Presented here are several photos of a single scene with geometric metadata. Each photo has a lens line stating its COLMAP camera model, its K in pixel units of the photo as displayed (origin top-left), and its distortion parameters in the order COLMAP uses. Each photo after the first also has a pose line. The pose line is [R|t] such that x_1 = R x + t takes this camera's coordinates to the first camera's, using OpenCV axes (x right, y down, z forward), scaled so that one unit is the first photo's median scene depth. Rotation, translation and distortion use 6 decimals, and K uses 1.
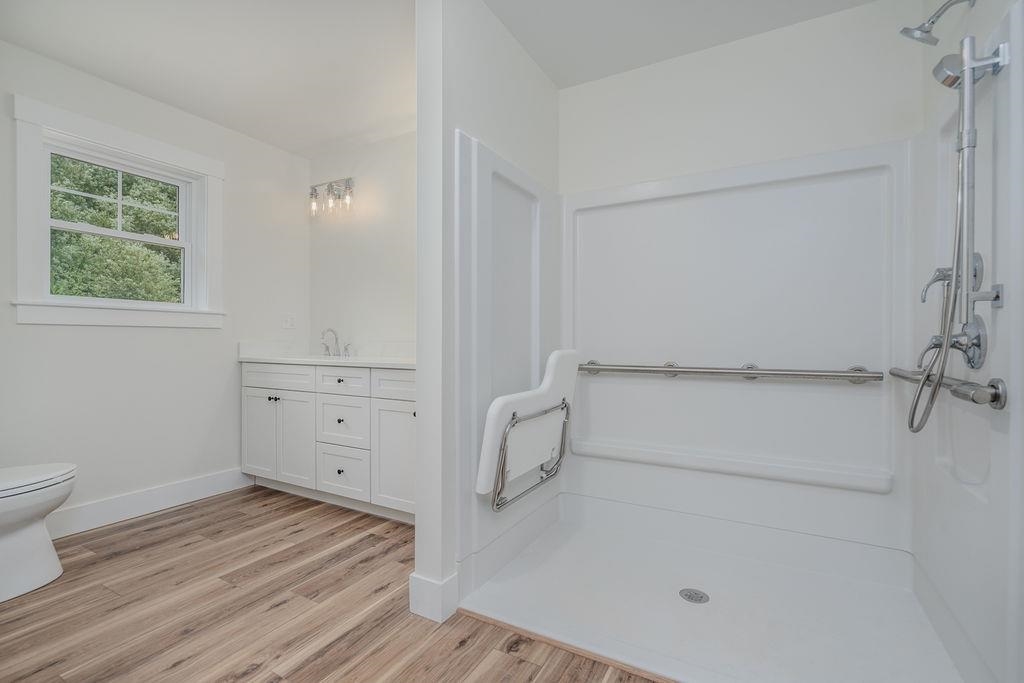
lens RADIAL K [[464.8, 0, 516.3], [0, 464.8, 339.2], [0, 0, 1]] dist [-0.001688, -0.000539]
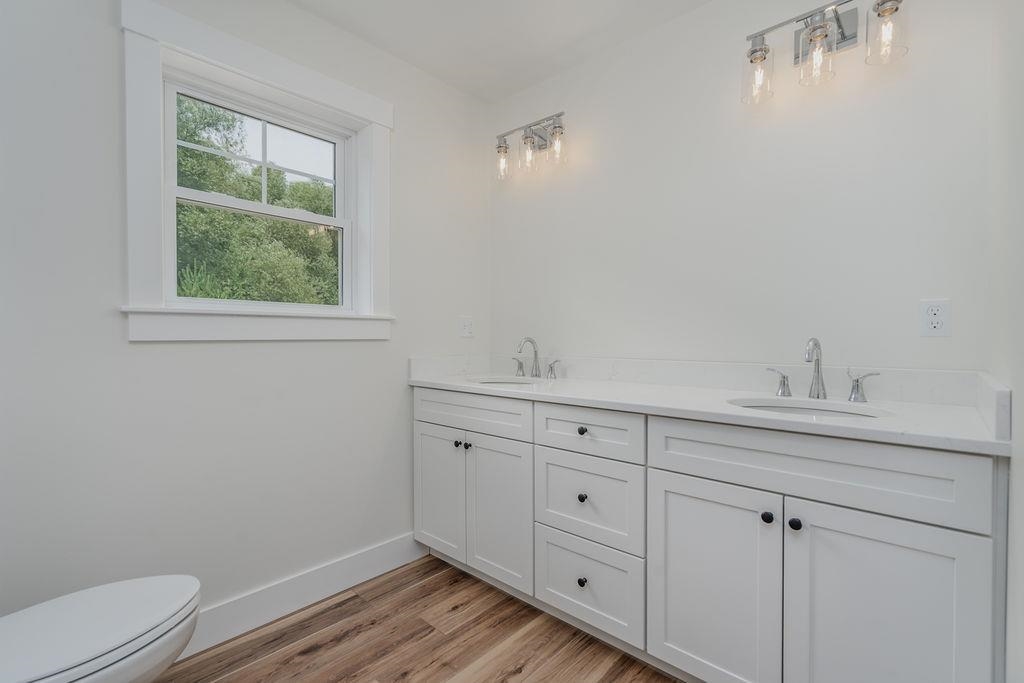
lens RADIAL K [[464.8, 0, 516.1], [0, 464.8, 339.2], [0, 0, 1]] dist [-0.001688, -0.000539]
pose [[0.975518, -0.001941, -0.219909, -0.291160], [0.003832, 0.999959, 0.008175, -0.029666], [0.219884, -0.008817, 0.975486, 0.351440]]
